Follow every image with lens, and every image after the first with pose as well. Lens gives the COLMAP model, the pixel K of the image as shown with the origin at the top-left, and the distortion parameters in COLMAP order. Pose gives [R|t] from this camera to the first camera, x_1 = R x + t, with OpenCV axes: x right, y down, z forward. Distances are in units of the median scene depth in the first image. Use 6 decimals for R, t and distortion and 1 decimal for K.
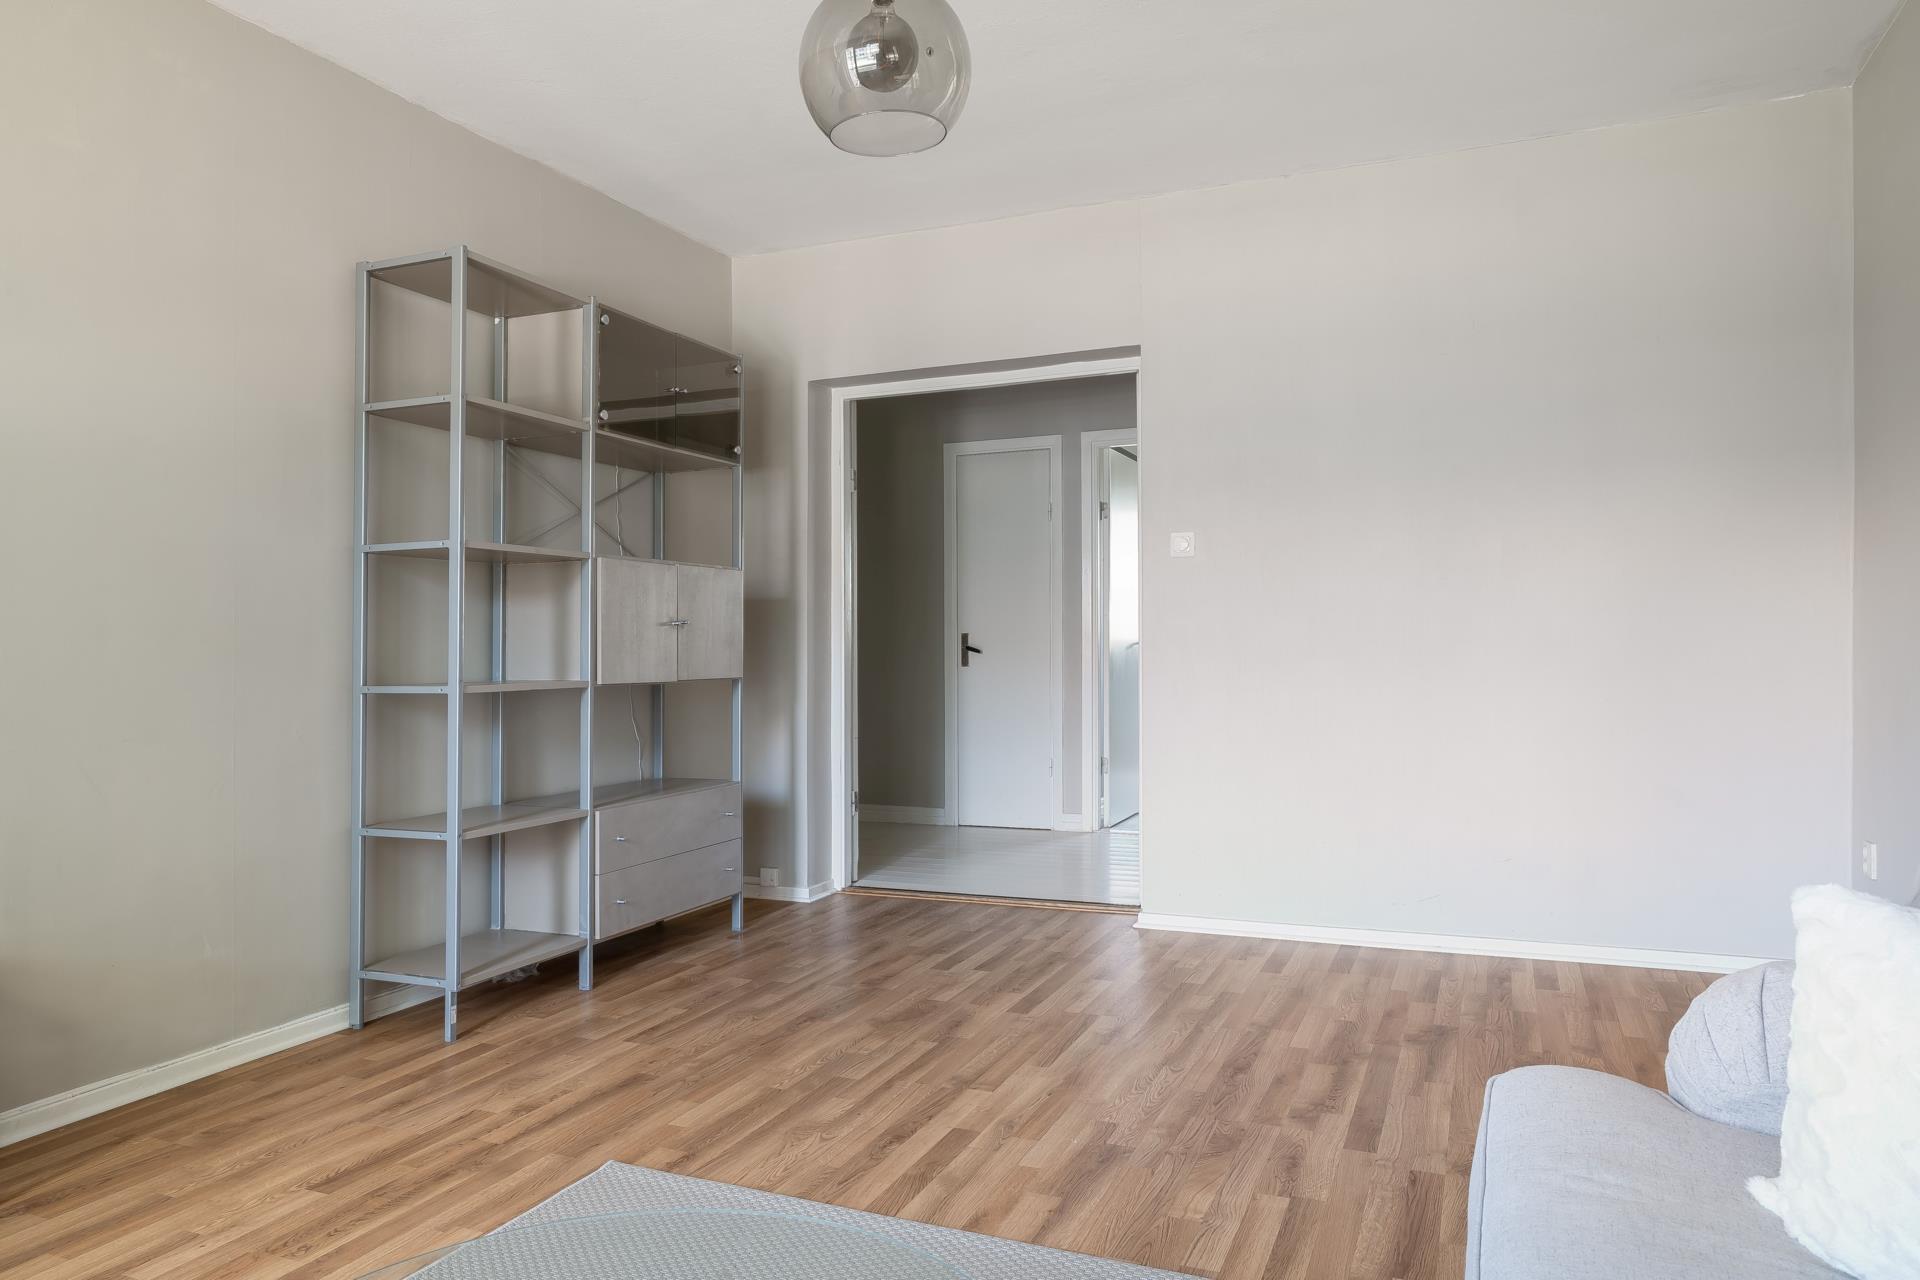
lens RADIAL K [[1263.1, 0, 958.0], [0, 1263.1, 625.2], [0, 0, 1]] dist [-0.001935, 0.001812]
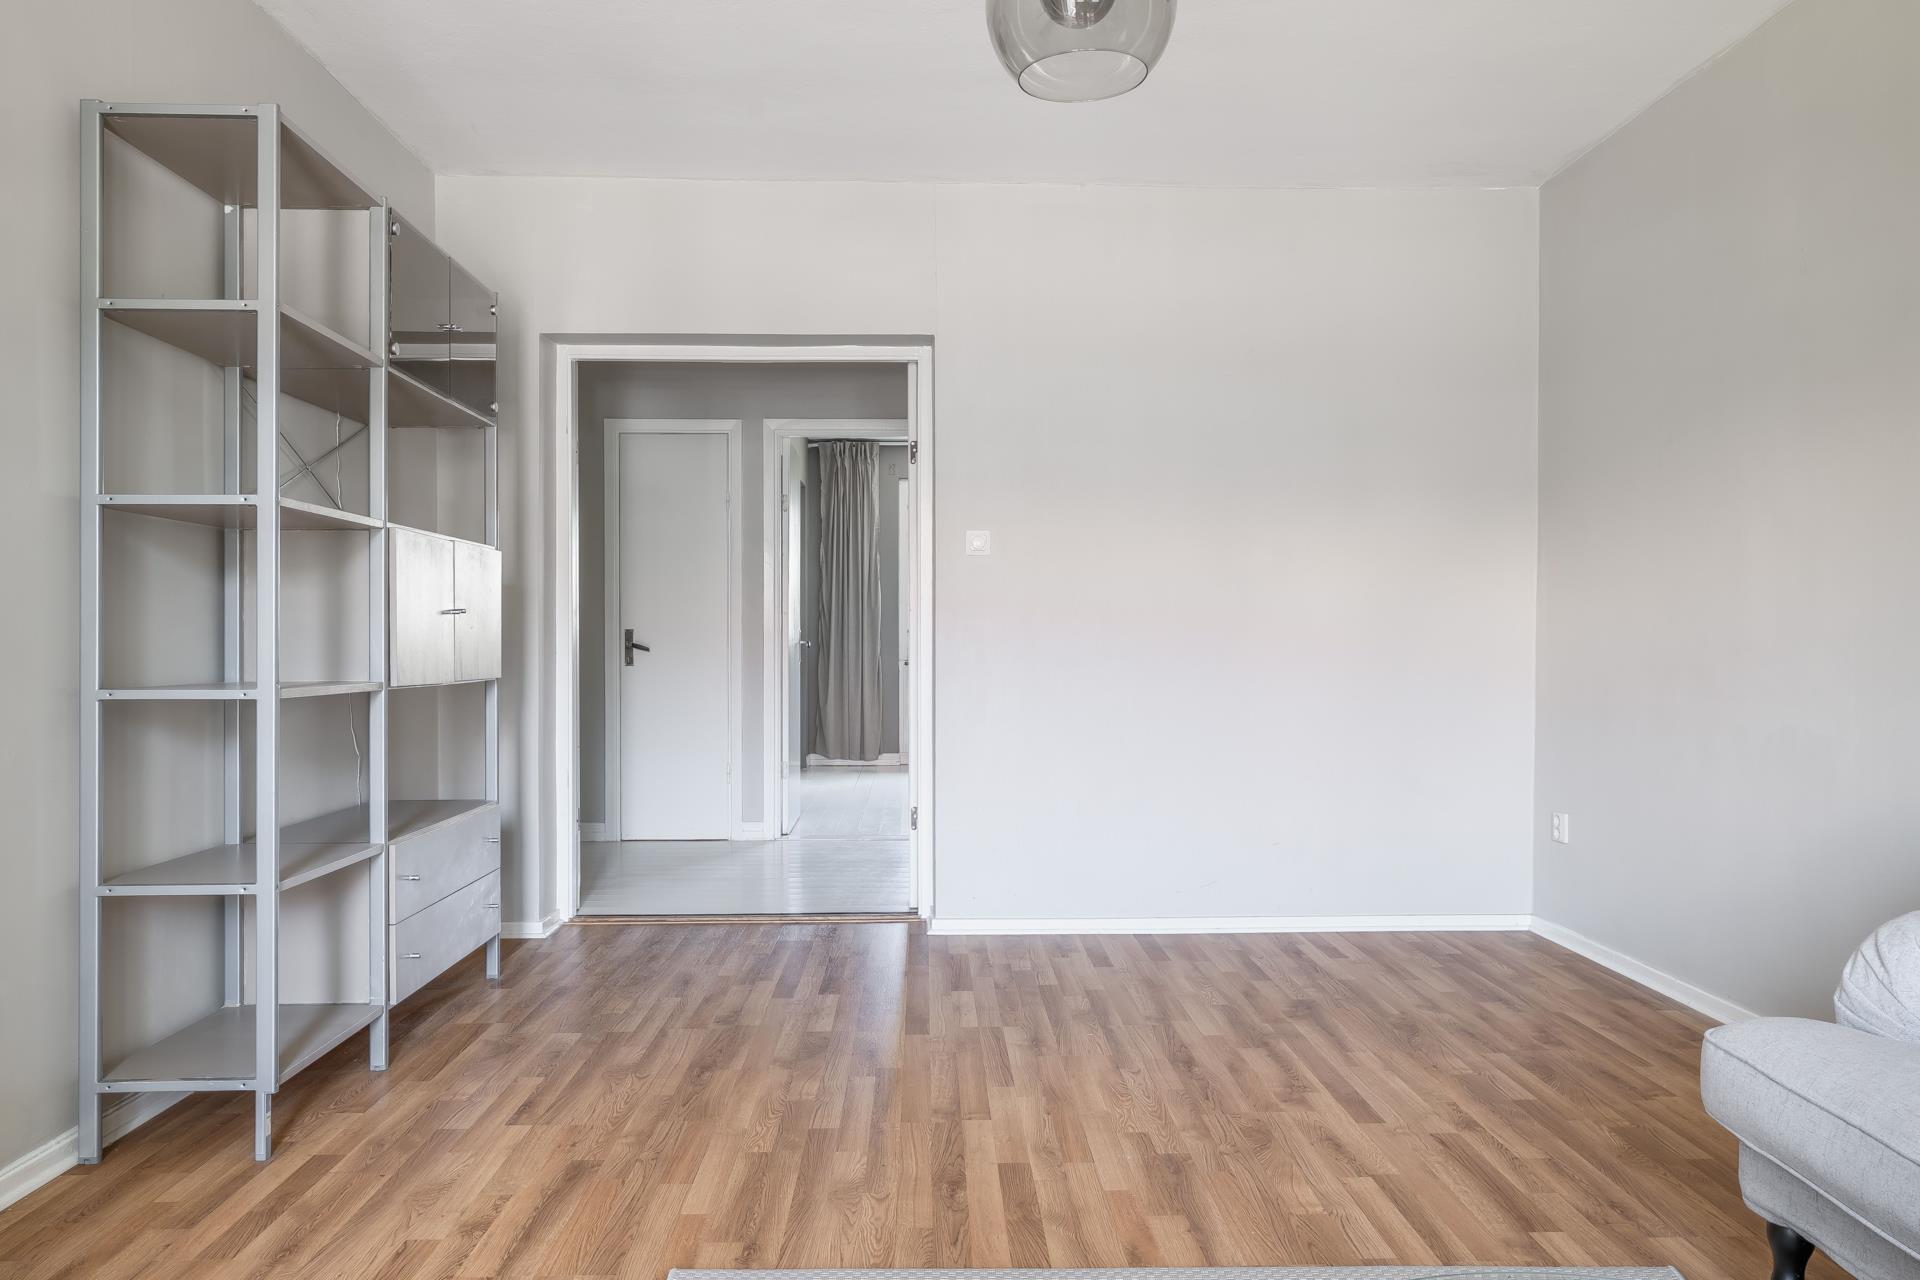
lens RADIAL K [[1281.2, 0, 960.0], [0, 1281.2, 640.0], [0, 0, 1]] dist [-0.000269, 0.003298]
pose [[0.907108, 0.012253, 0.420720, -0.344110], [-0.017265, 0.999818, 0.008107, 0.005327], [-0.420544, -0.014618, 0.907154, 0.131419]]
